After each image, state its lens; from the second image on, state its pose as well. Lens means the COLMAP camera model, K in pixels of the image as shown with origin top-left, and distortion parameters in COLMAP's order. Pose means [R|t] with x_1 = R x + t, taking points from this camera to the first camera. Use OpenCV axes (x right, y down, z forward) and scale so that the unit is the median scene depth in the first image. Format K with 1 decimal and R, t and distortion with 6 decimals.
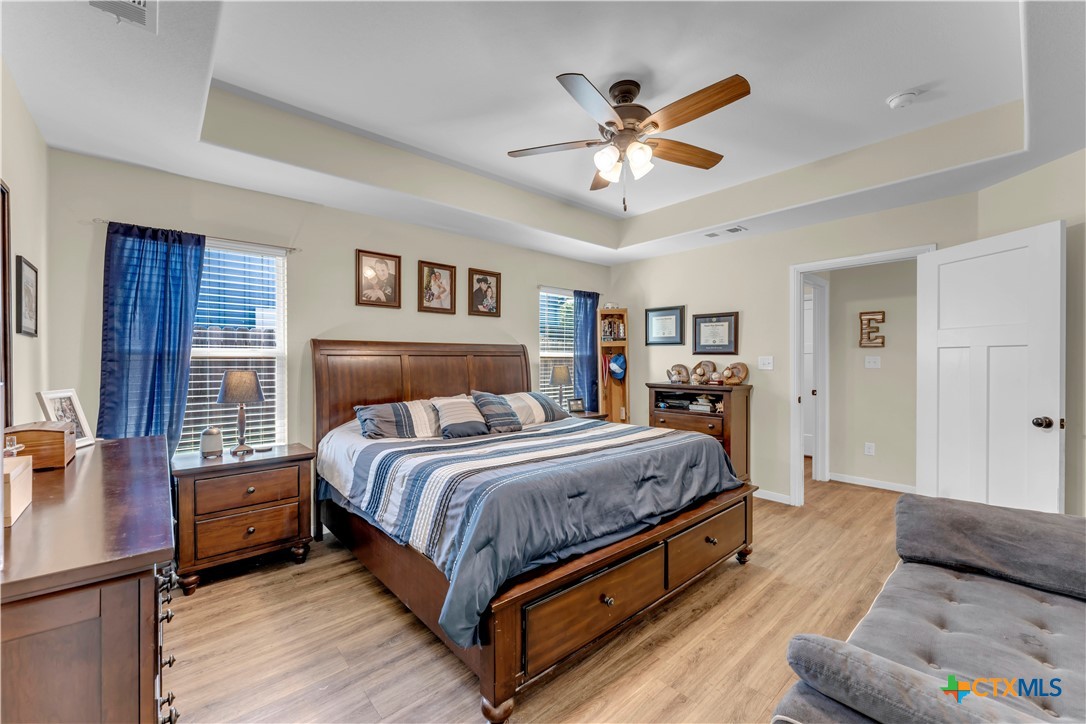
lens RADIAL K [[436.6, 0, 525.7], [0, 436.6, 360.8], [0, 0, 1]] dist [-0.002573, -0.000206]
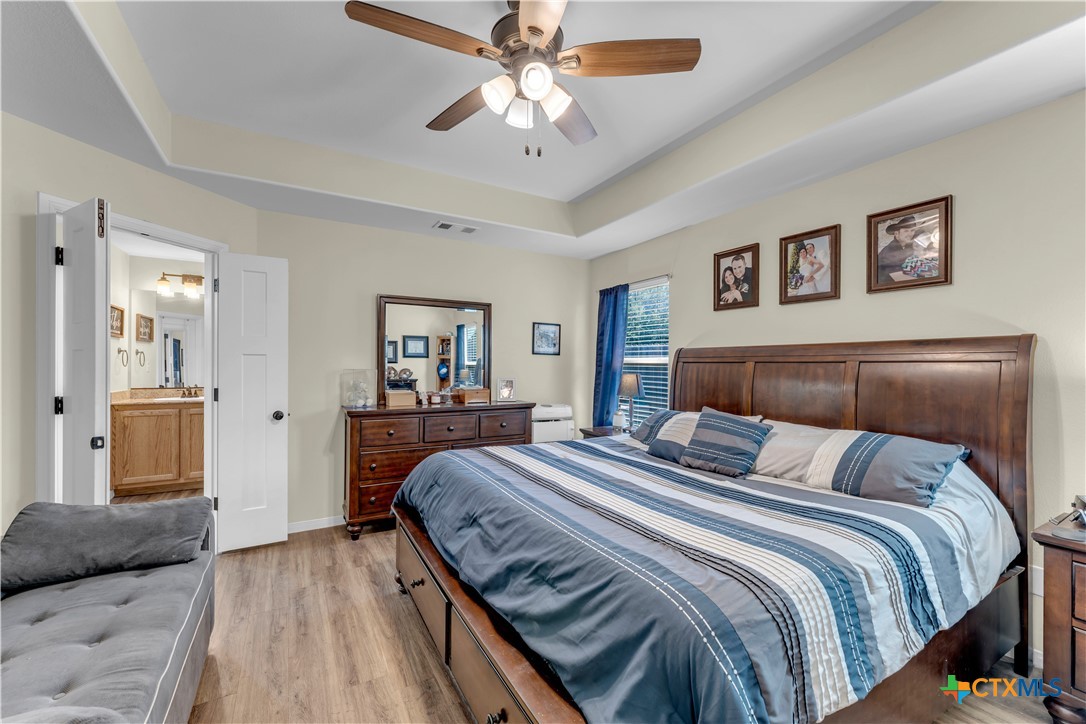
lens RADIAL K [[436.6, 0, 545.9], [0, 436.6, 363.5], [0, 0, 1]] dist [-0.002573, -0.000206]
pose [[-0.180267, -0.000414, -0.983618, 0.578065], [-0.007149, 0.999974, 0.000890, -0.006847], [0.983592, 0.007192, -0.180266, 0.717823]]
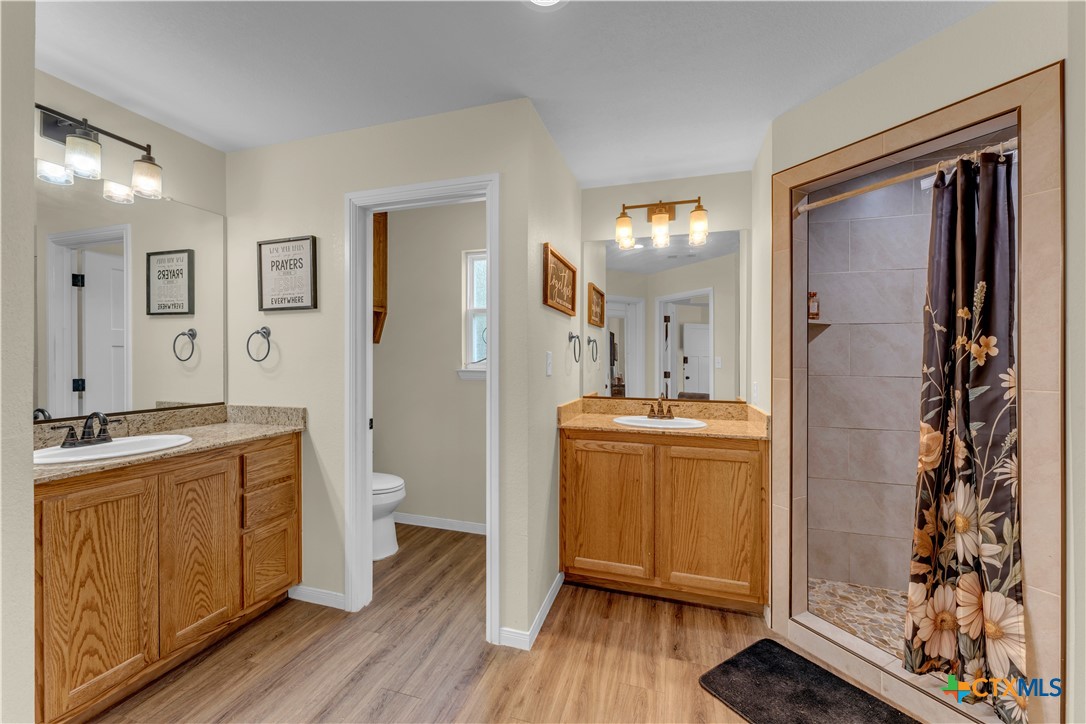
lens RADIAL K [[436.6, 0, 543.7], [0, 436.6, 356.6], [0, 0, 1]] dist [-0.002573, -0.000206]
pose [[-0.846293, -0.002552, -0.532712, 0.399454], [-0.004214, 0.999989, 0.001905, -0.004570], [0.532702, 0.003857, -0.846294, 0.461025]]
